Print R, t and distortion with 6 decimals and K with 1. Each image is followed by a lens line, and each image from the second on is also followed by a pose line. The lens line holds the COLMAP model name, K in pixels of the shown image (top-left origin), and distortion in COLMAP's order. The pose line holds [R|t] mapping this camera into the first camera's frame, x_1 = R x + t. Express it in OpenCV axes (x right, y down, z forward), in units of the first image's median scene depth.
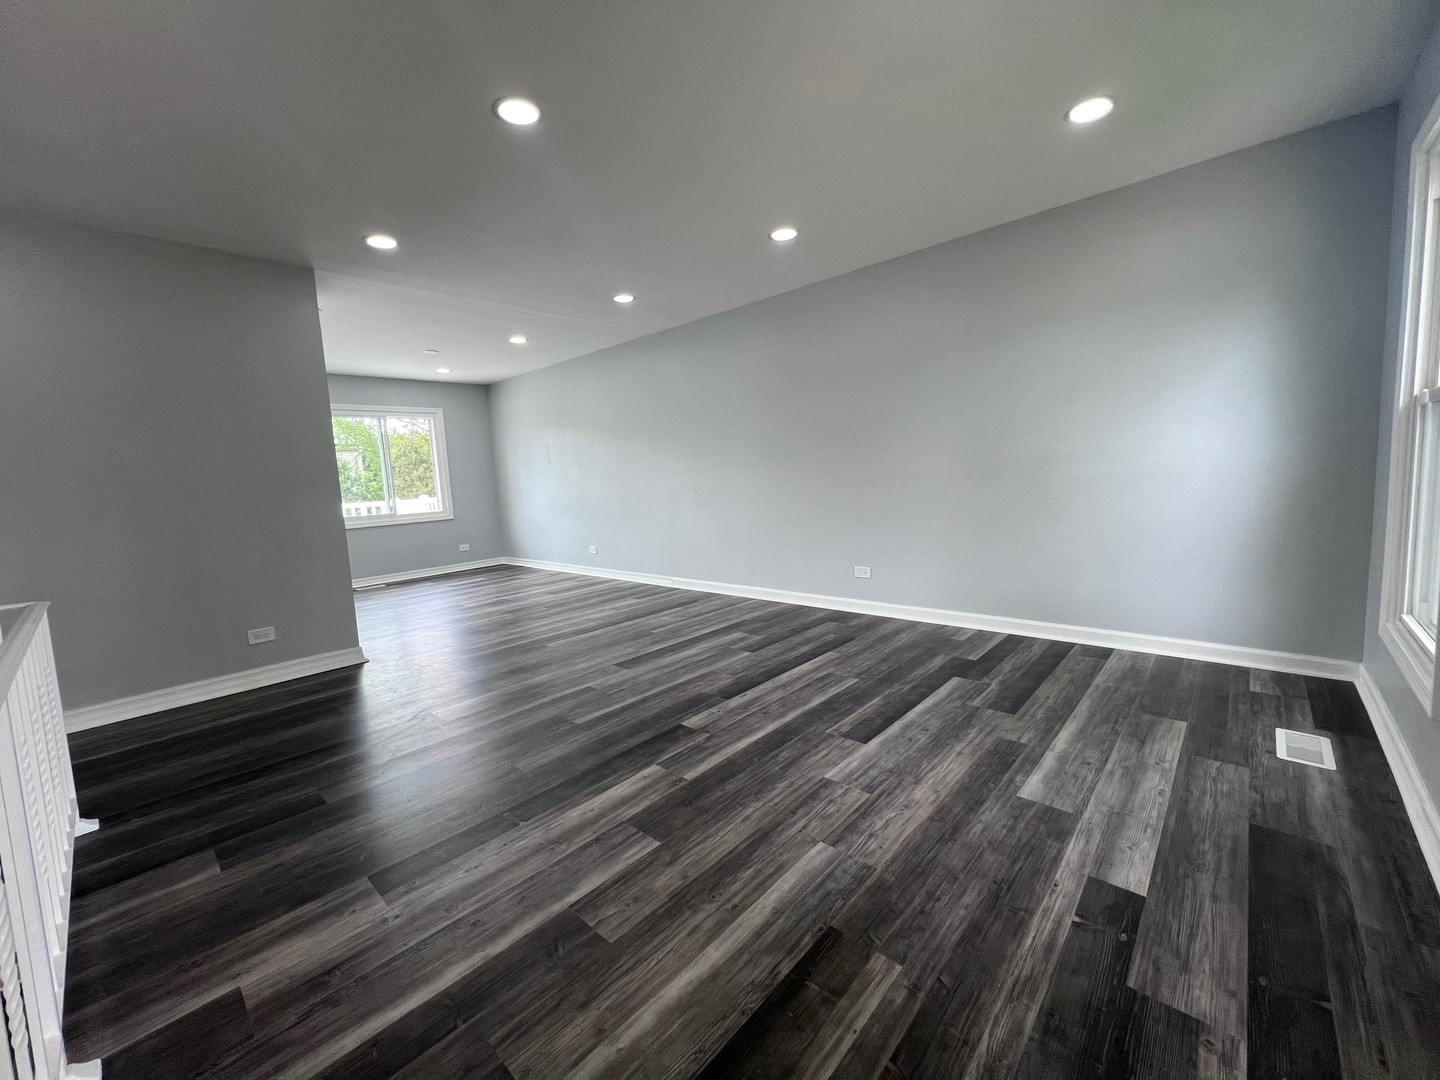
lens RADIAL K [[574.1, 0, 721.7], [0, 574.1, 536.5], [0, 0, 1]] dist [-0.002975, 0.000918]
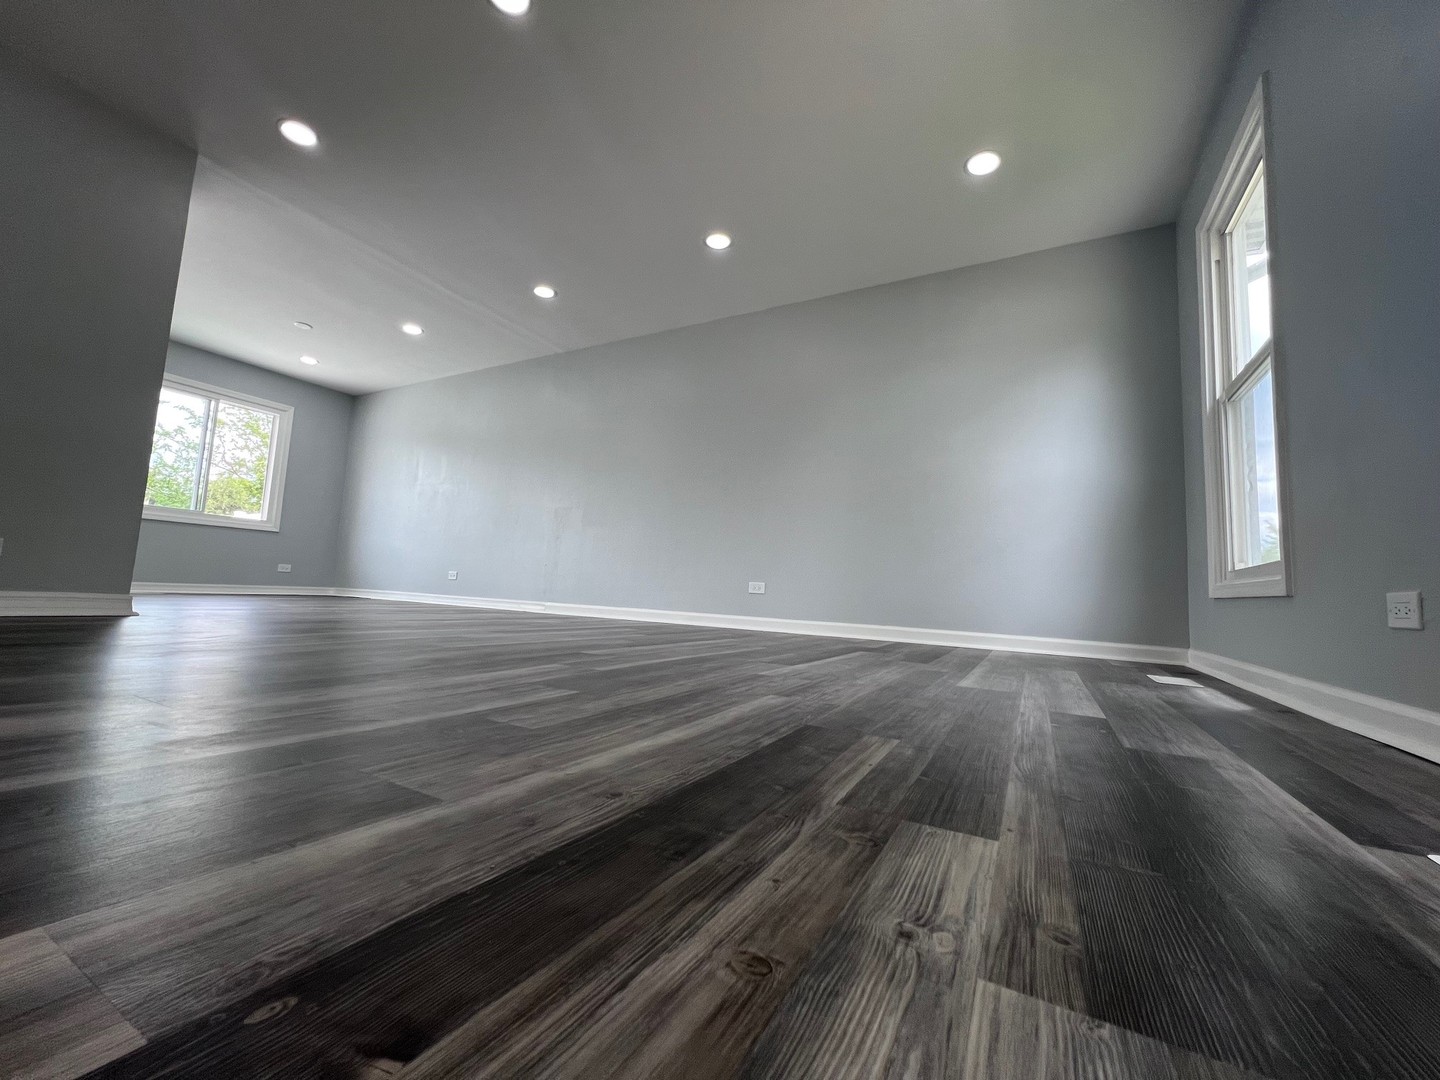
lens RADIAL K [[574.1, 0, 722.3], [0, 574.1, 538.2], [0, 0, 1]] dist [-0.002975, 0.000918]
pose [[0.965235, 0.123586, 0.230322, -0.050469], [-0.074232, 0.974490, -0.211798, 0.194219], [-0.250622, 0.187337, 0.949786, 0.059910]]
